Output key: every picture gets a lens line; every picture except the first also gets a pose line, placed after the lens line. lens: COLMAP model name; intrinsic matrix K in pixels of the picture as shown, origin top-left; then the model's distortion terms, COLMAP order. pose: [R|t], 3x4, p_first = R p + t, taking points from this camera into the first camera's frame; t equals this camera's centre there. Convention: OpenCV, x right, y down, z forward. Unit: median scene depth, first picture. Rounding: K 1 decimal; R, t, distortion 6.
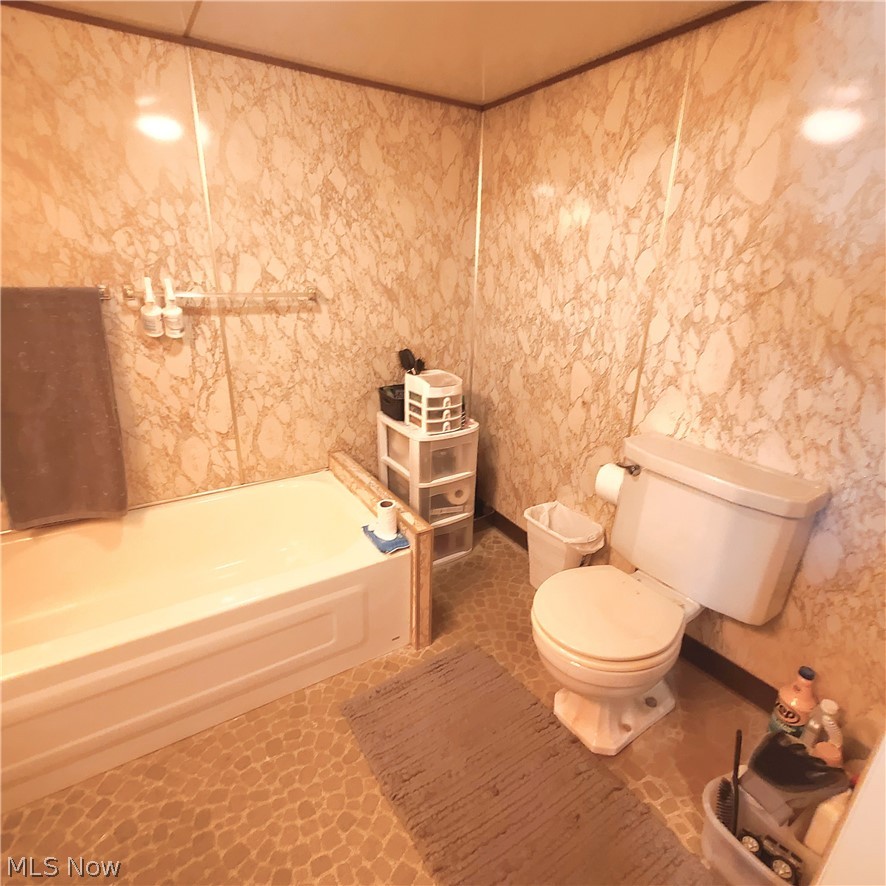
lens RADIAL K [[482.1, 0, 443.0], [0, 482.1, 443.0], [0, 0, 1]] dist [0.001258, -0.000515]
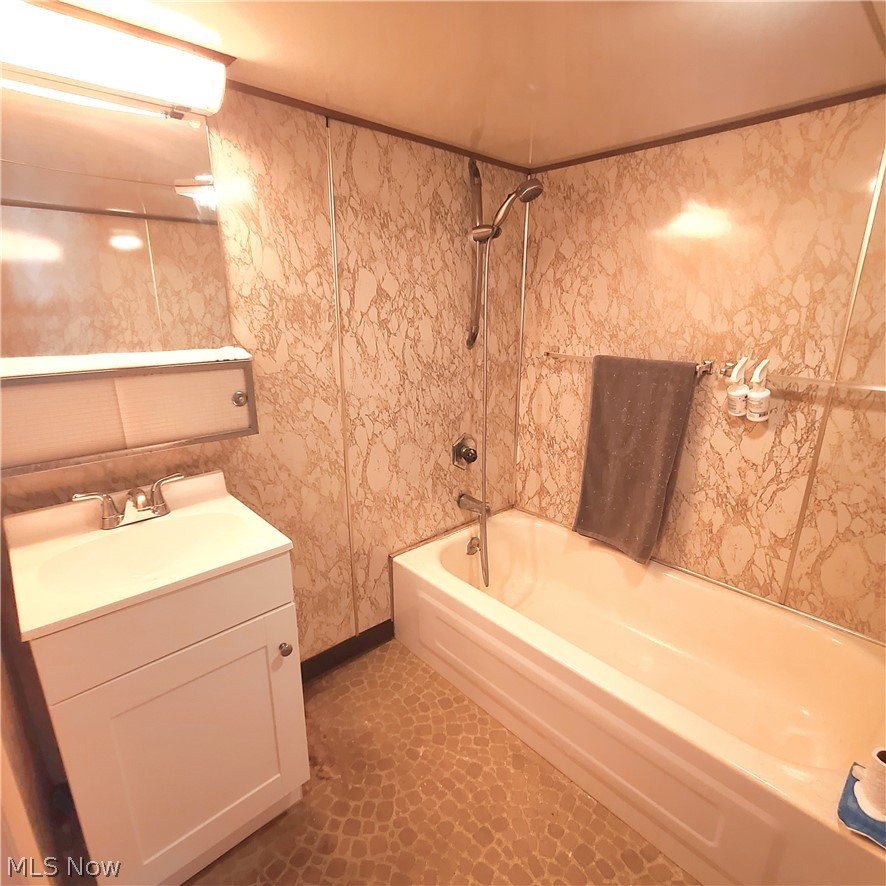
lens RADIAL K [[487.8, 0, 440.8], [0, 487.8, 445.7], [0, 0, 1]] dist [-0.000719, -0.000437]
pose [[0.175873, 0.248126, -0.952629, 0.219823], [-0.335582, 0.924860, 0.178938, -0.127383], [0.925448, 0.288215, 0.245925, 0.208741]]
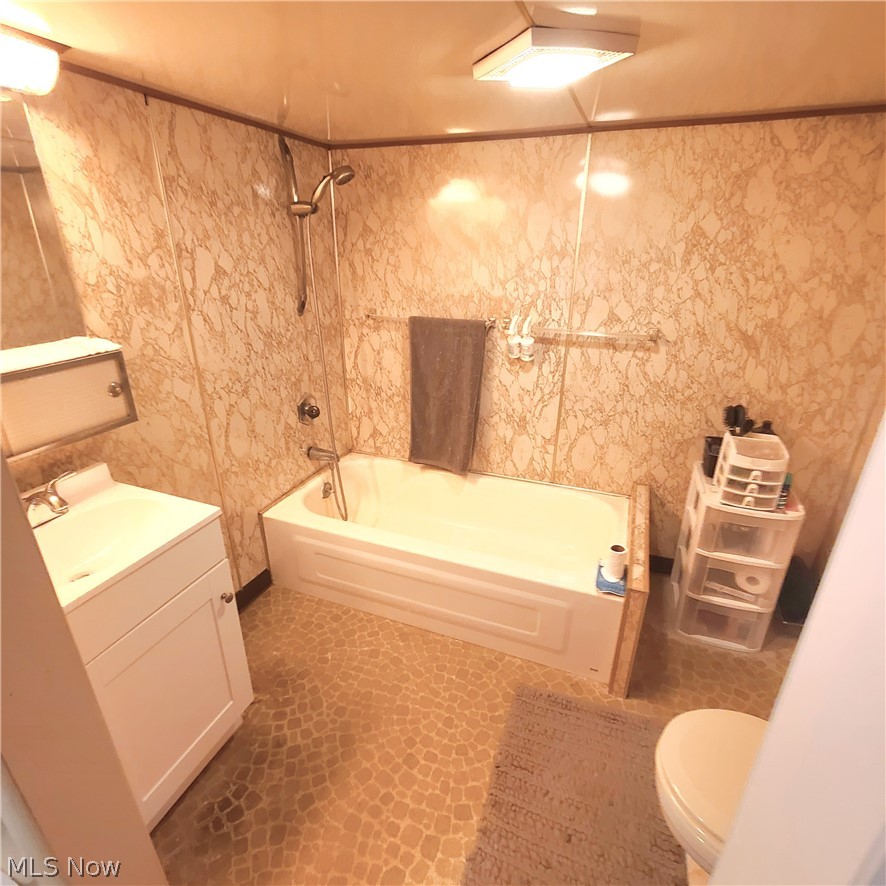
lens RADIAL K [[485.9, 0, 447.0], [0, 485.9, 445.1], [0, 0, 1]] dist [-0.001221, -0.001864]
pose [[0.600871, 0.288336, -0.745531, 0.333849], [-0.269076, 0.951206, 0.151016, -0.128724], [0.752697, 0.109864, 0.649136, 0.007087]]
